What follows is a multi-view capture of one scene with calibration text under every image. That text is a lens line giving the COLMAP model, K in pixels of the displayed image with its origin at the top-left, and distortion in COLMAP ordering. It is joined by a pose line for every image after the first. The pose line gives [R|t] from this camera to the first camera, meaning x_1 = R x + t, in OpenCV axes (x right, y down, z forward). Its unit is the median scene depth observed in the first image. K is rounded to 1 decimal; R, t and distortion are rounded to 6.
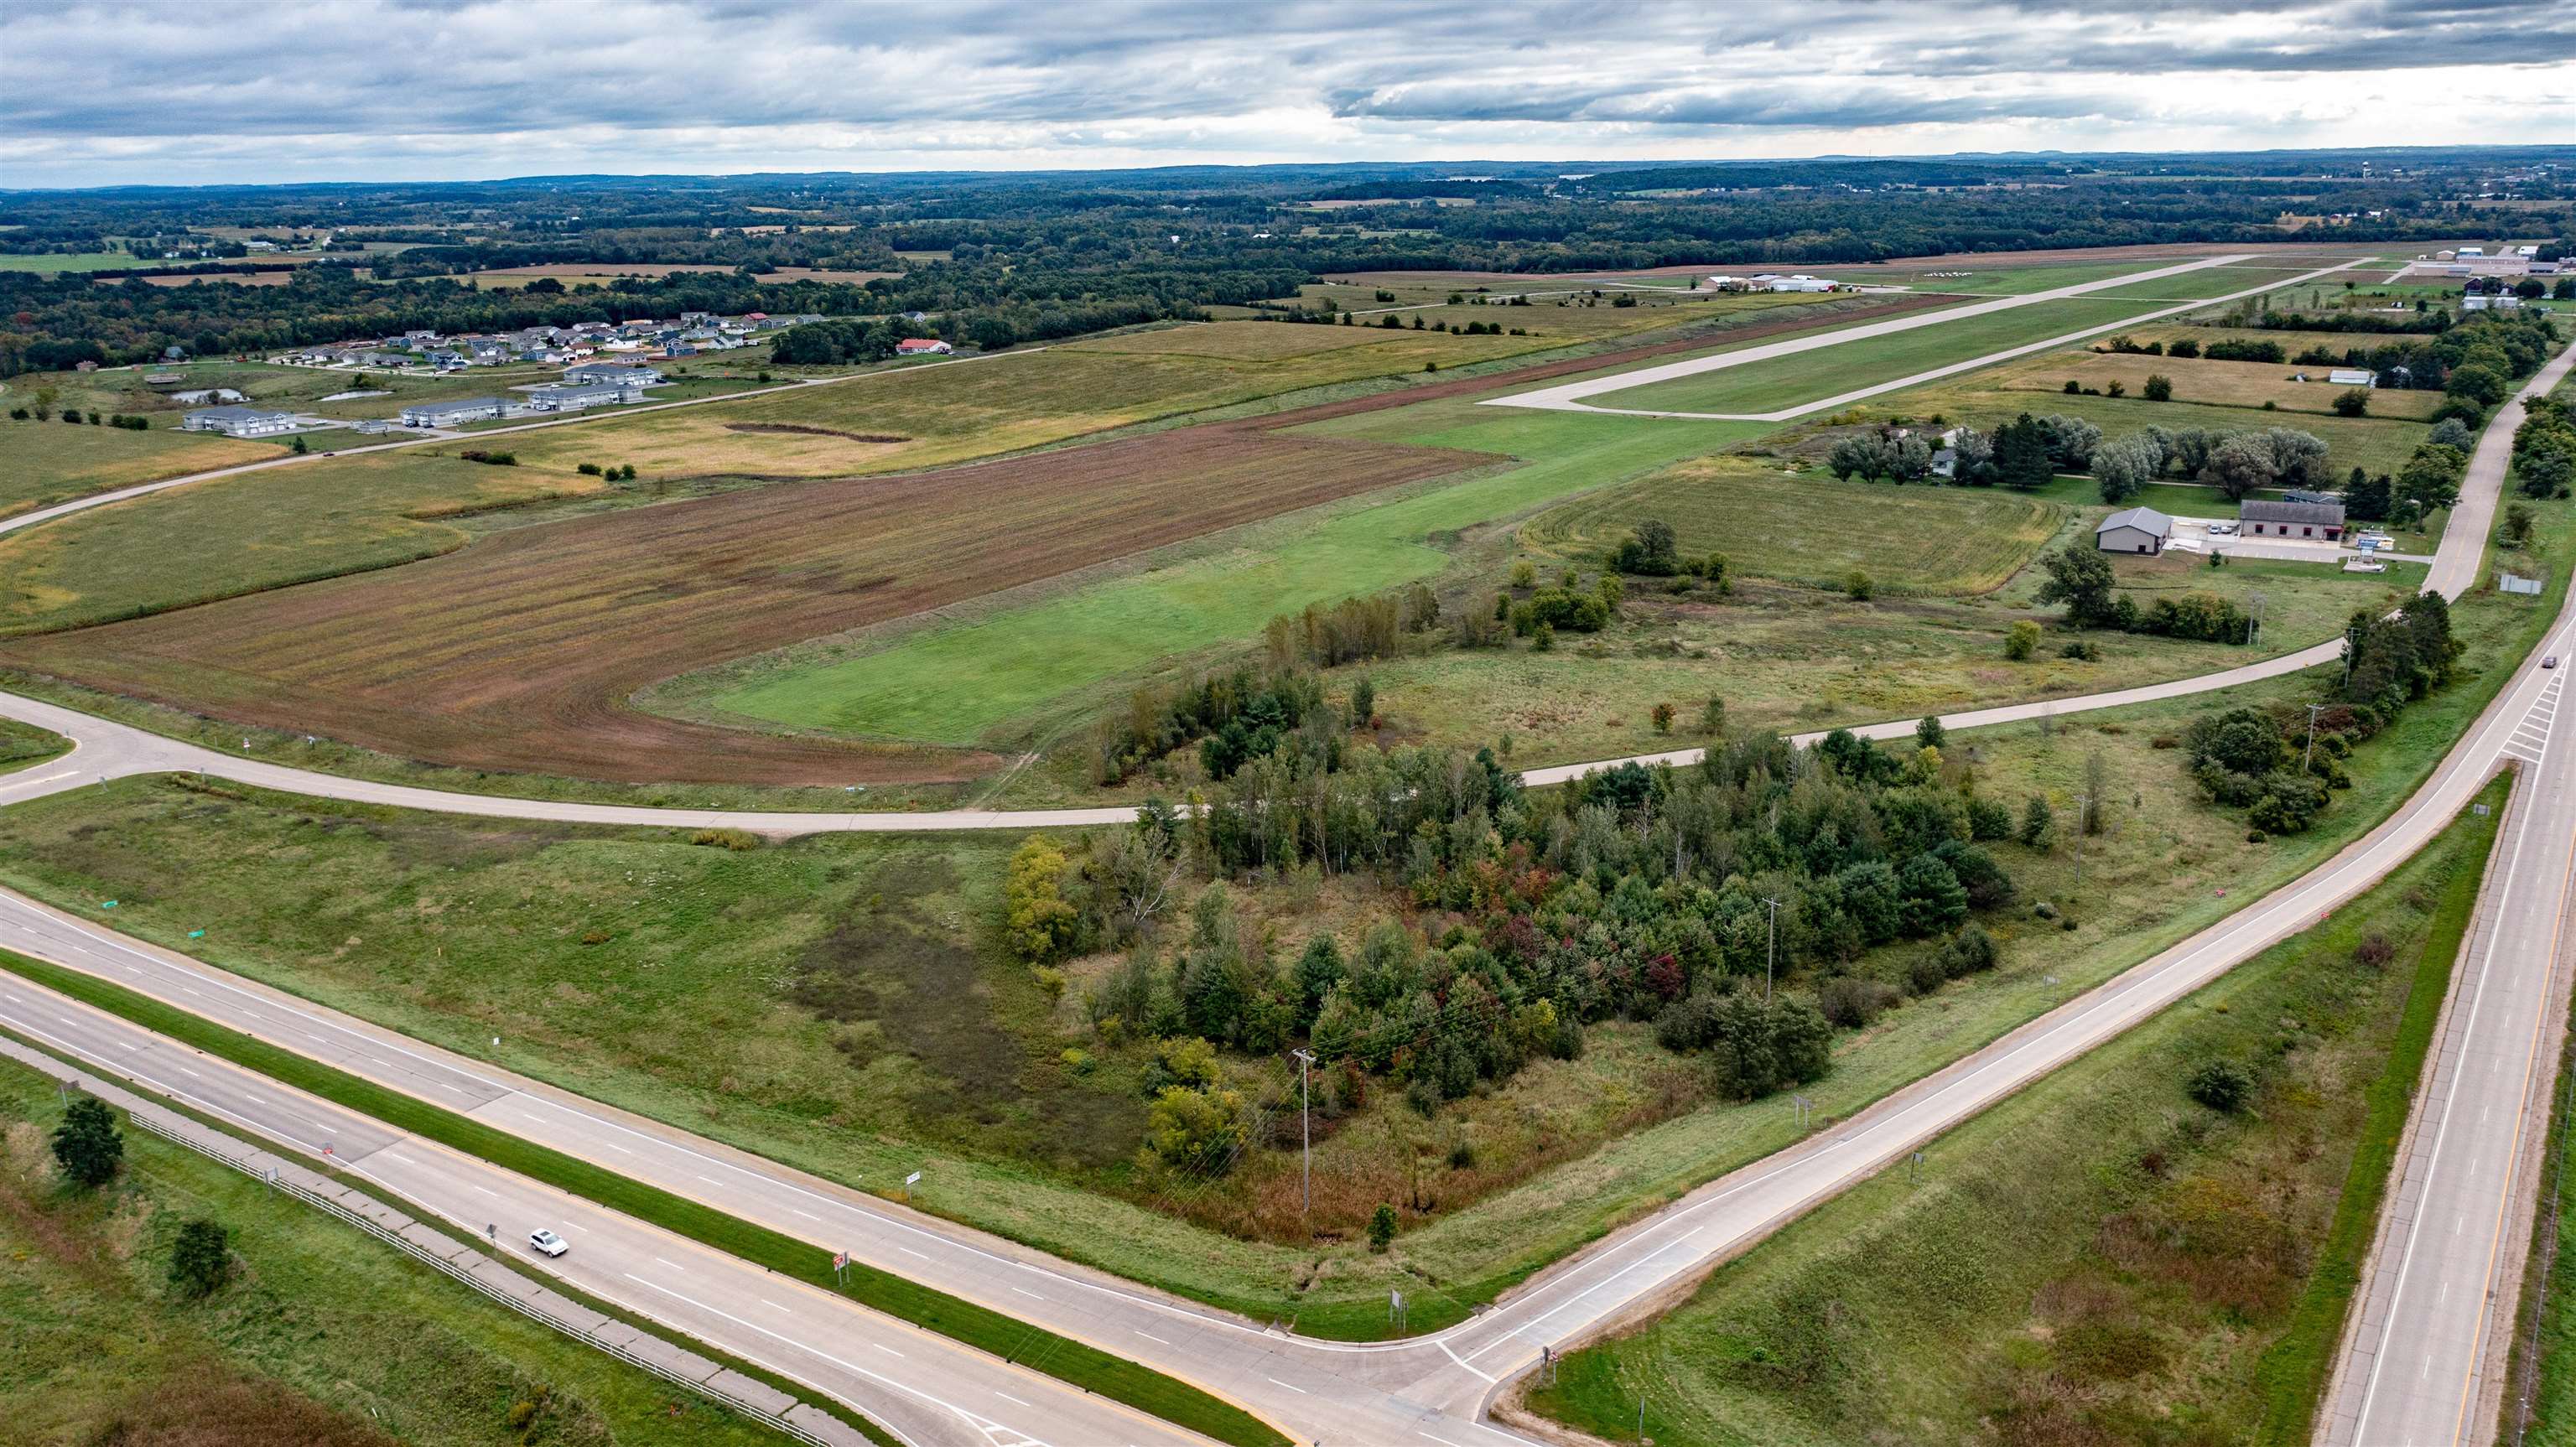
lens RADIAL K [[2009.5, 0, 1288.0], [0, 2009.5, 723.5], [0, 0, 1]] dist [-0.007178, 0.001049]
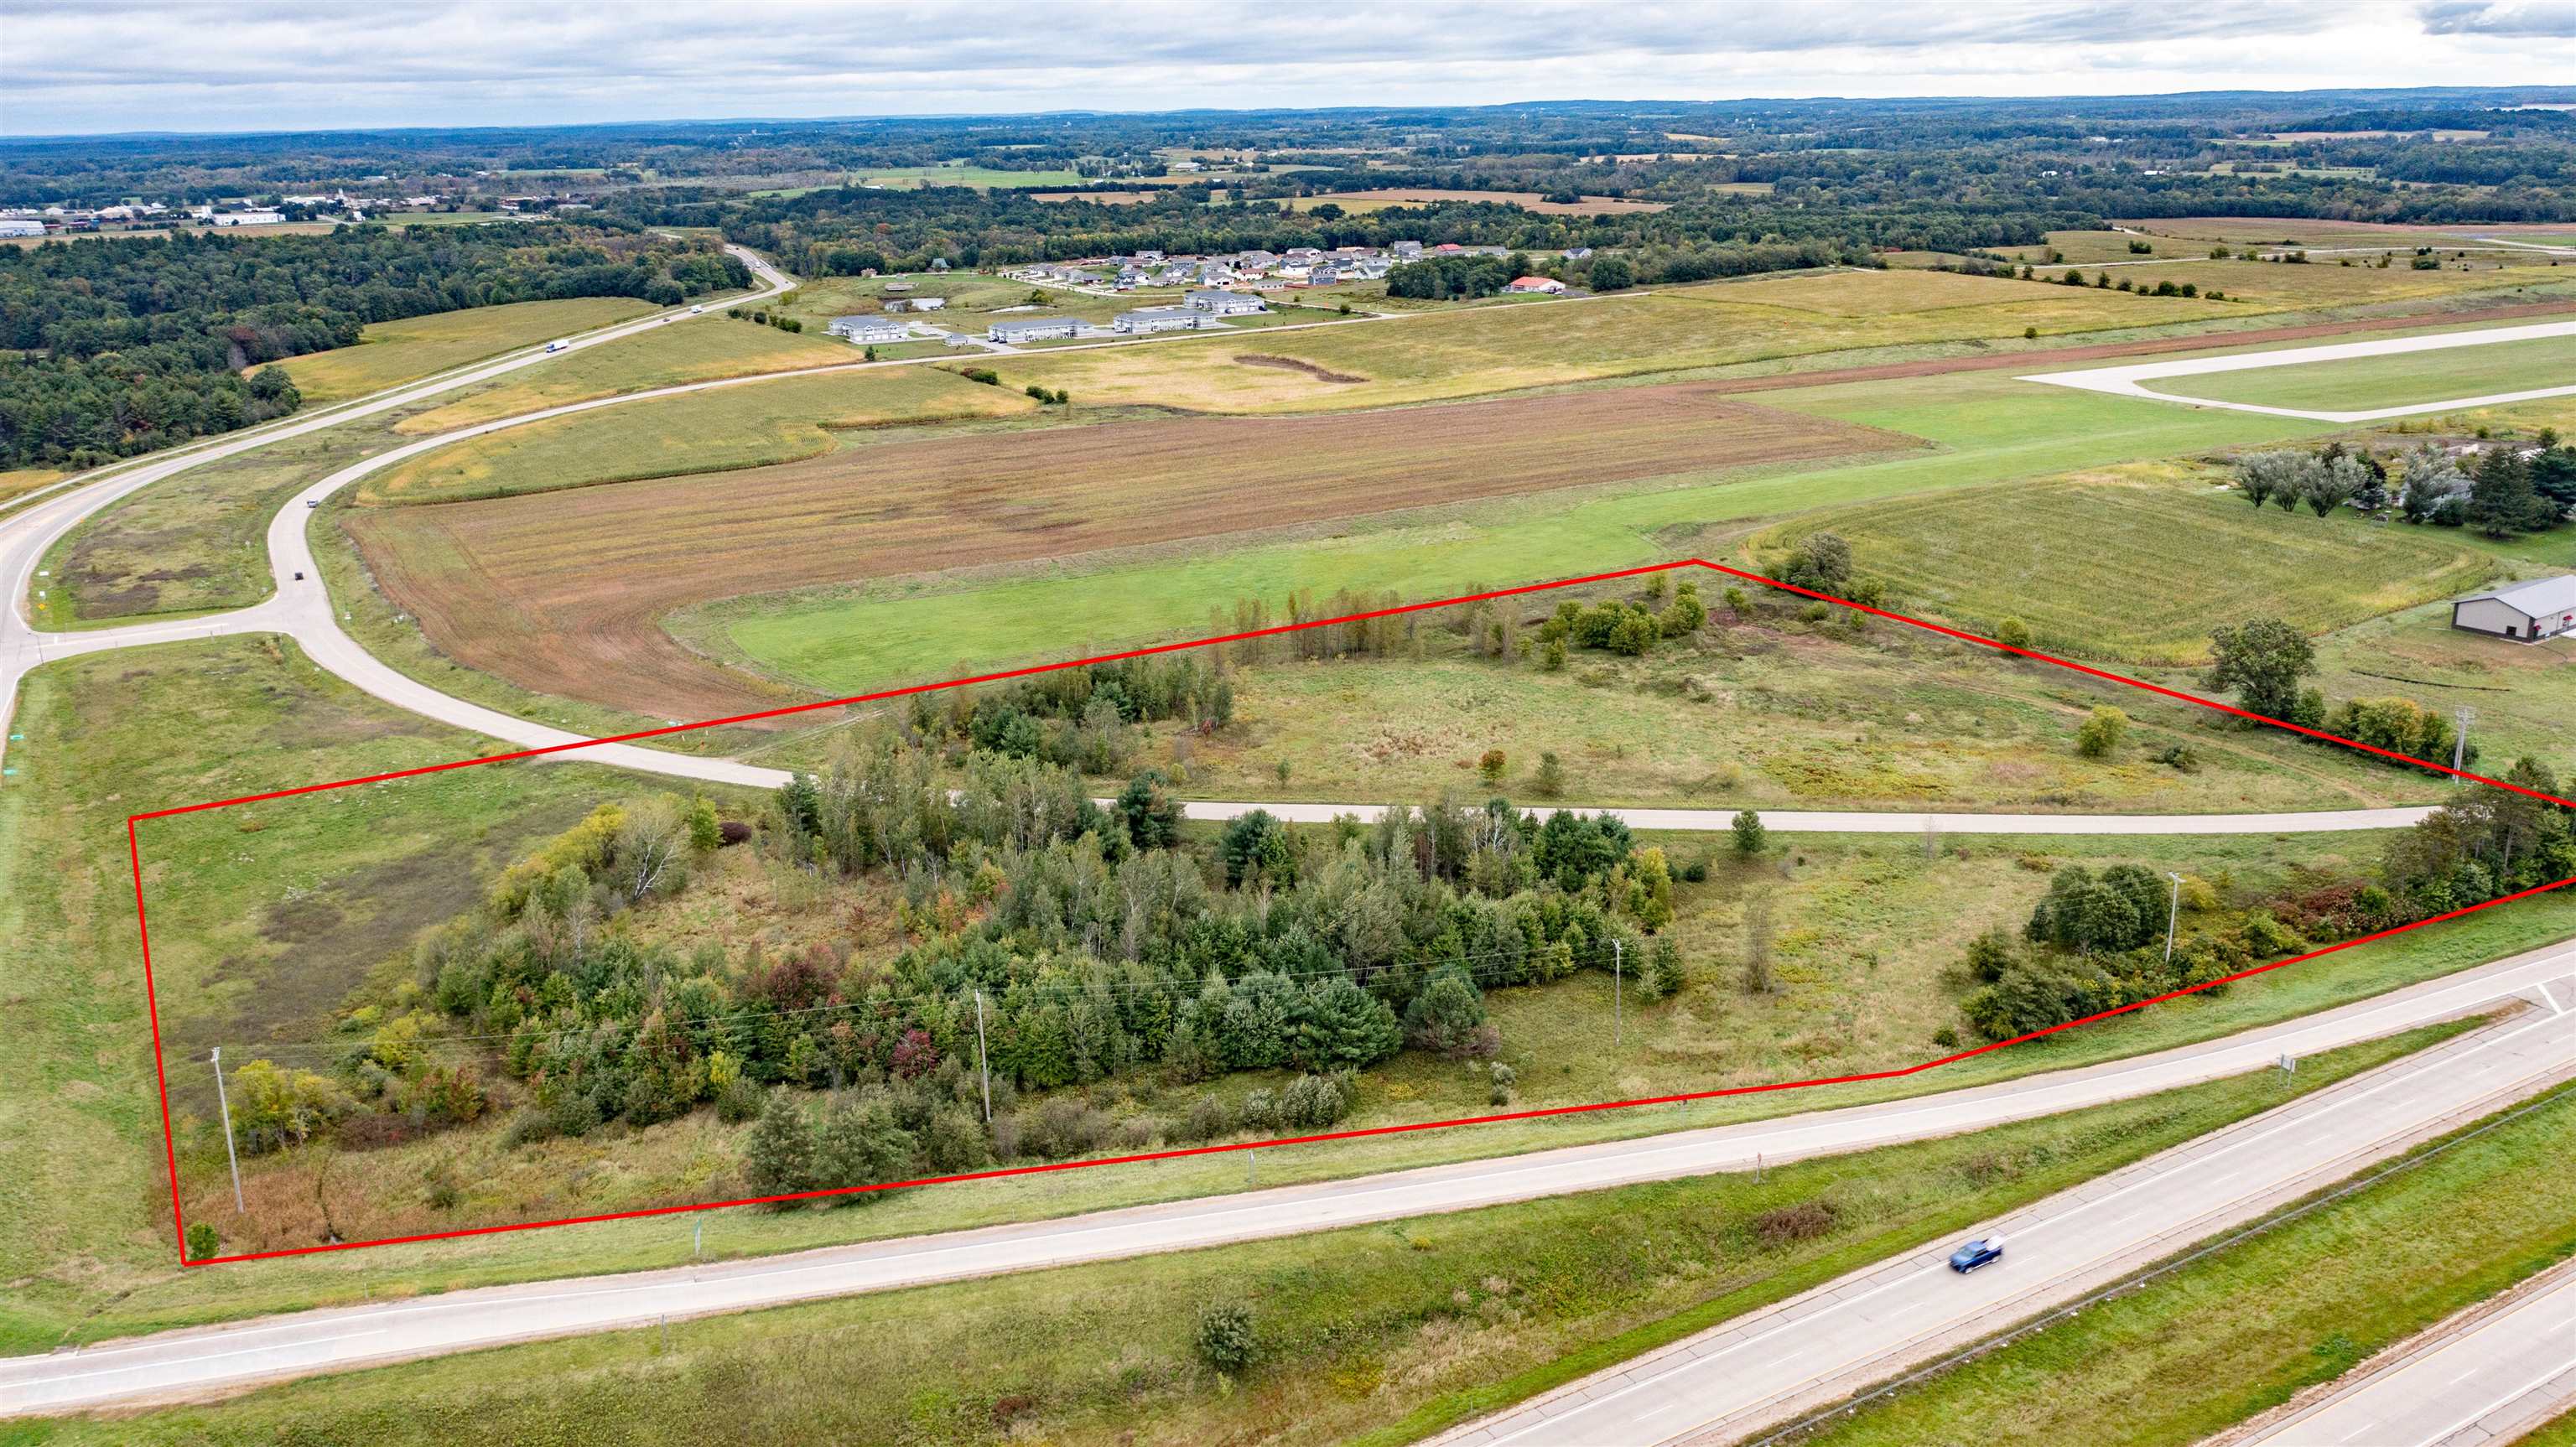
lens RADIAL K [[2009.5, 0, 1288.0], [0, 2009.5, 723.5], [0, 0, 1]] dist [-0.007178, 0.001049]
pose [[0.896479, 0.131676, -0.423069, 0.146039], [-0.117126, 0.991282, 0.060337, -0.019384], [0.427326, -0.004538, 0.904086, 0.057040]]
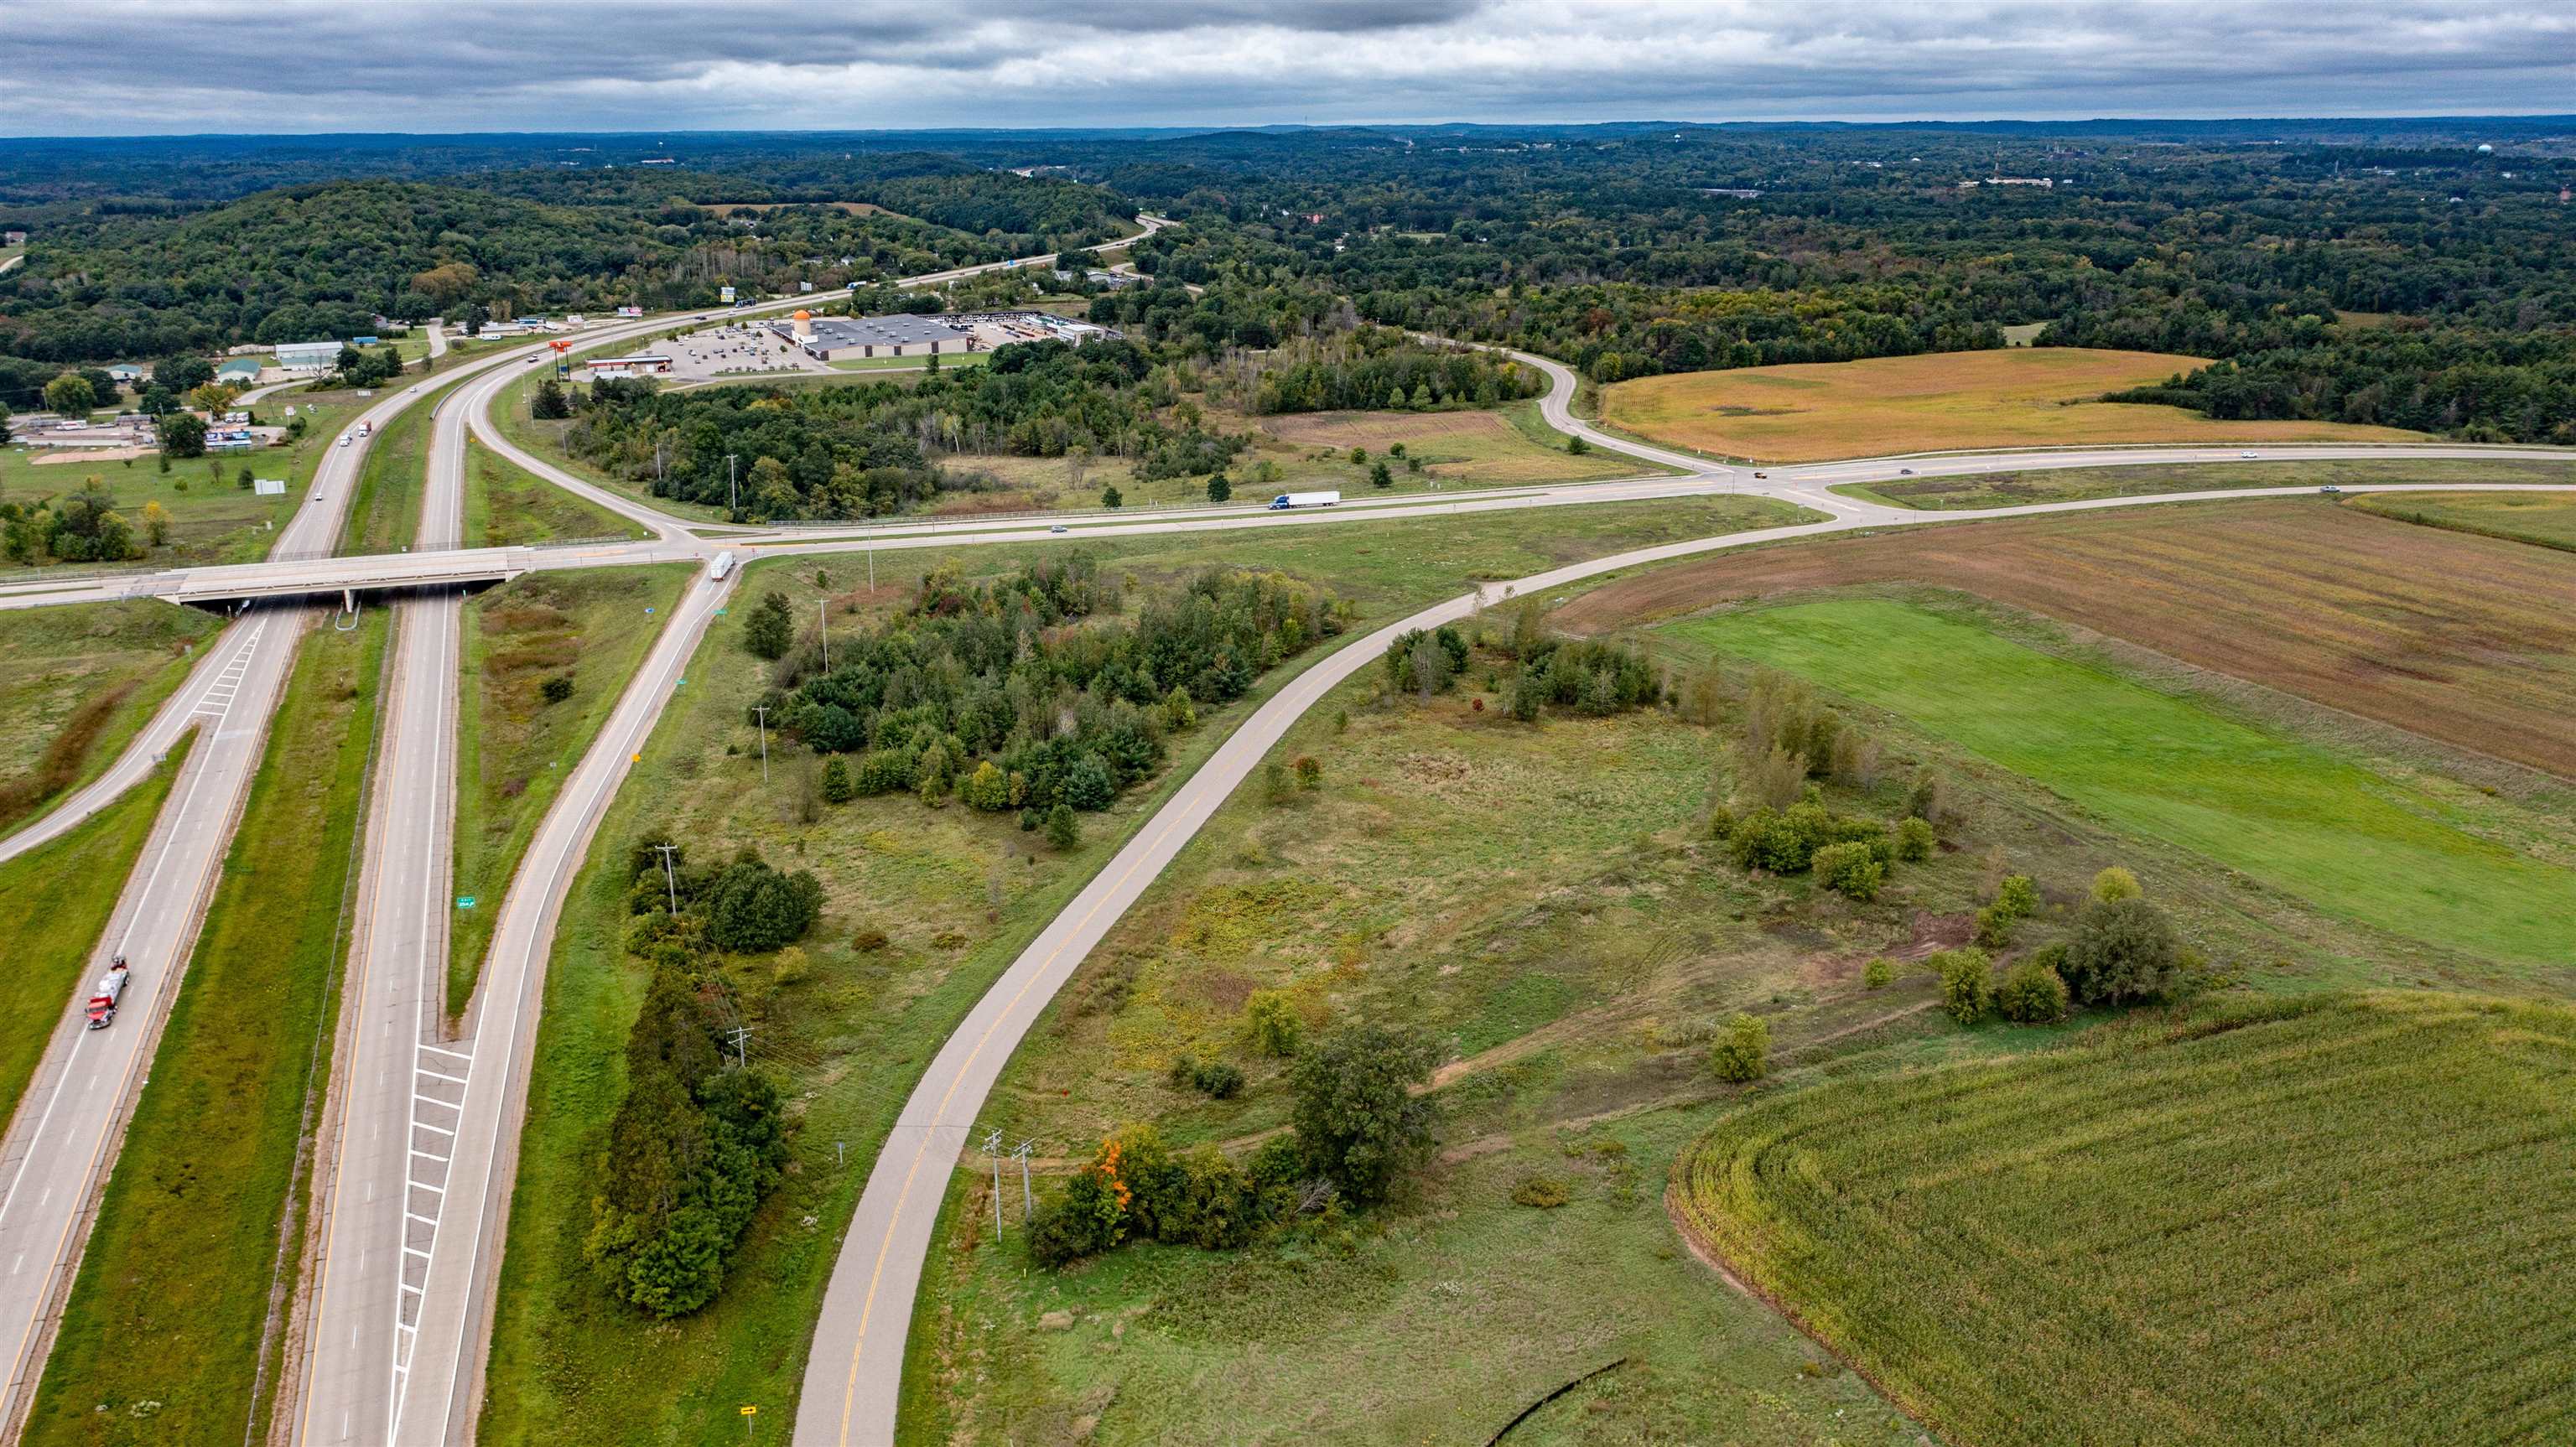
lens RADIAL K [[2009.5, 0, 1288.0], [0, 2009.5, 723.5], [0, 0, 1]] dist [-0.007178, 0.001049]
pose [[-0.569826, 0.255194, -0.781136, 0.276408], [-0.197992, 0.879922, 0.431899, -0.126577], [0.797557, 0.400766, -0.450876, 0.428182]]
